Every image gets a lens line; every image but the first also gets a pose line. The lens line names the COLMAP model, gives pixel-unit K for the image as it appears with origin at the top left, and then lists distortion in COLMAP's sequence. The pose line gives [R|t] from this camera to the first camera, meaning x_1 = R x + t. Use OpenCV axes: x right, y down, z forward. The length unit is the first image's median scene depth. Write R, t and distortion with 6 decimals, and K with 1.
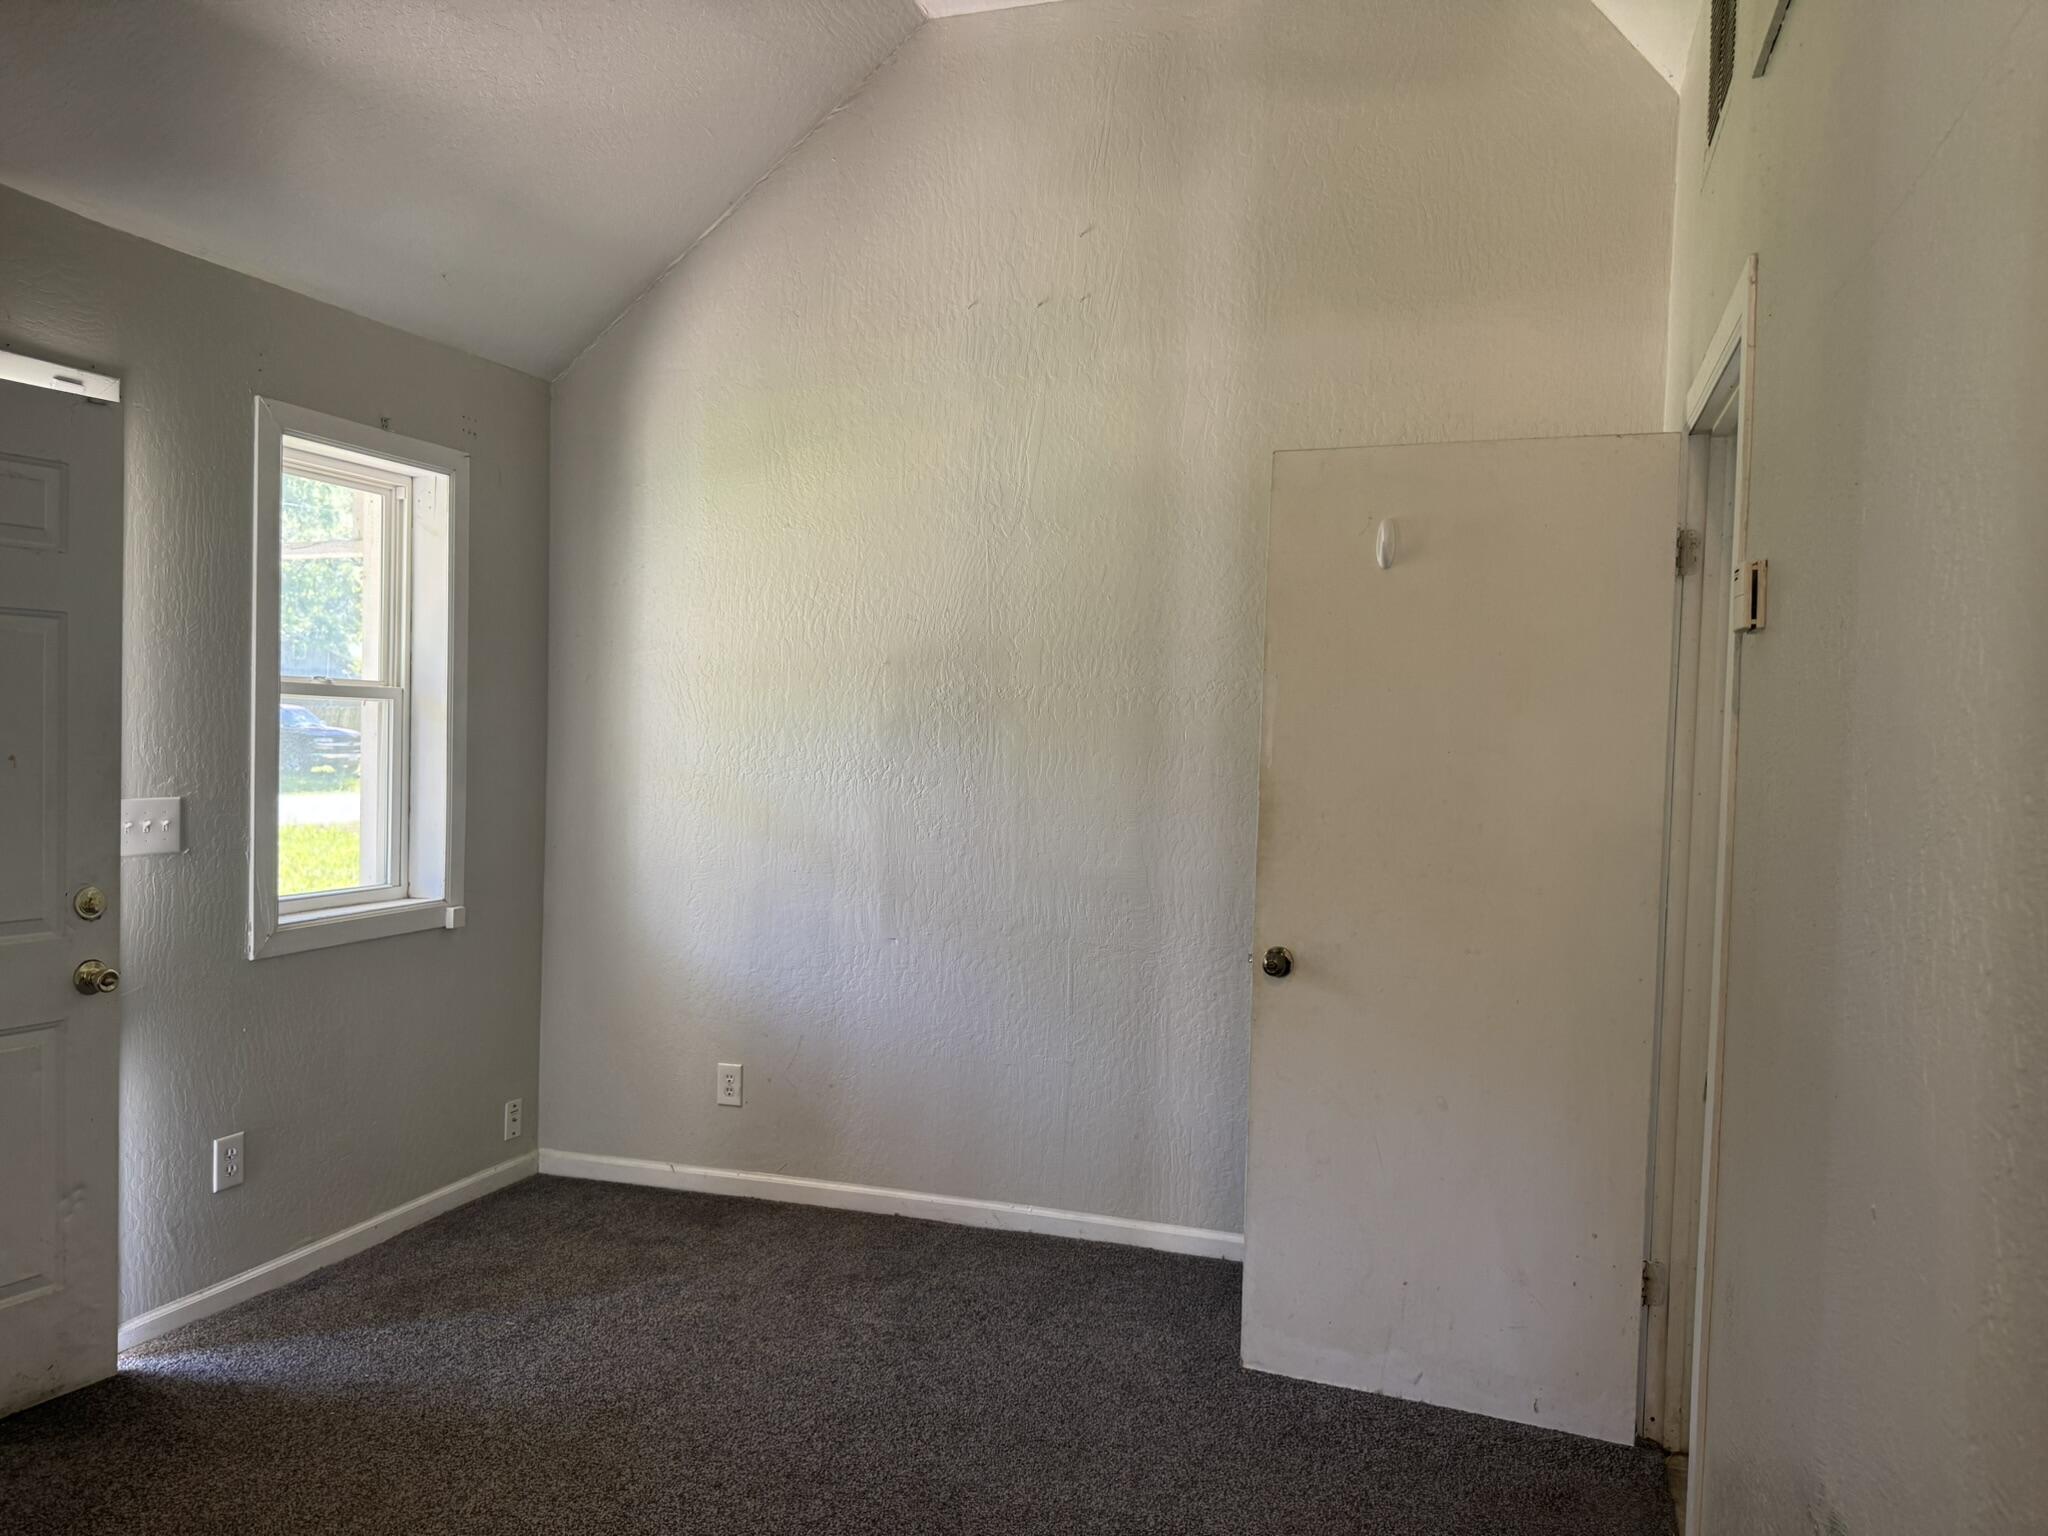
lens RADIAL K [[1452.7, 0, 1032.4], [0, 1452.7, 770.9], [0, 0, 1]] dist [0.106160, -0.172883]
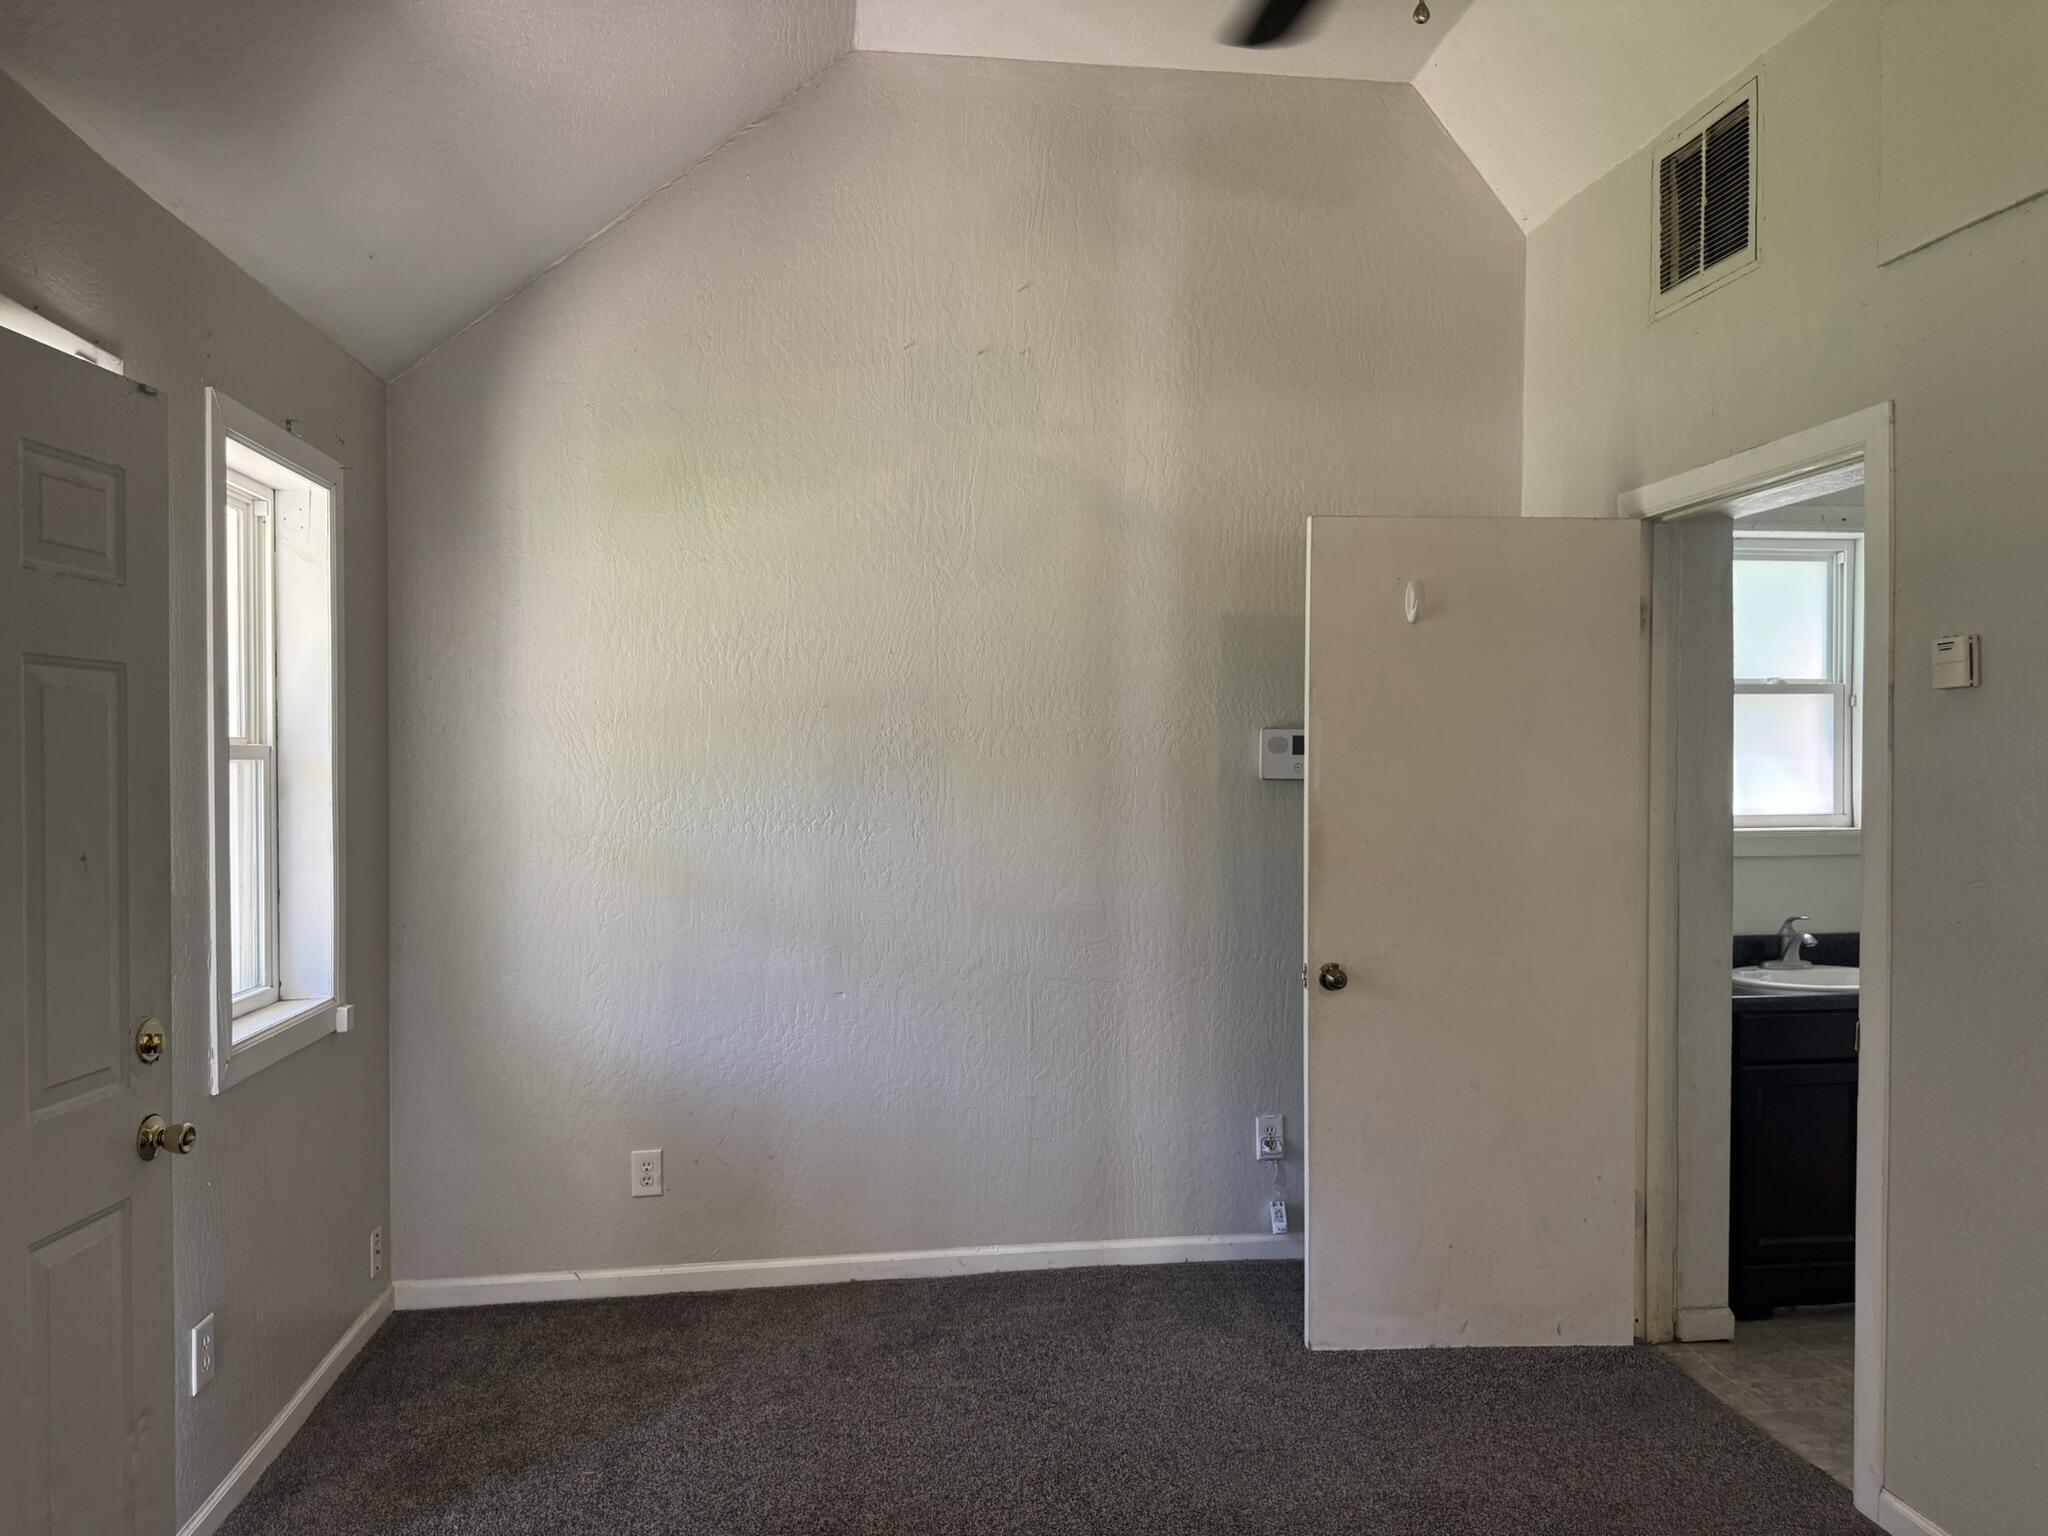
lens RADIAL K [[1447.0, 0, 1031.5], [0, 1447.0, 774.9], [0, 0, 1]] dist [0.096399, -0.151539]
pose [[0.901063, -0.032307, 0.432484, -0.399390], [0.037866, 0.999274, -0.004246, -0.020197], [-0.432033, 0.020203, 0.901632, 0.079852]]
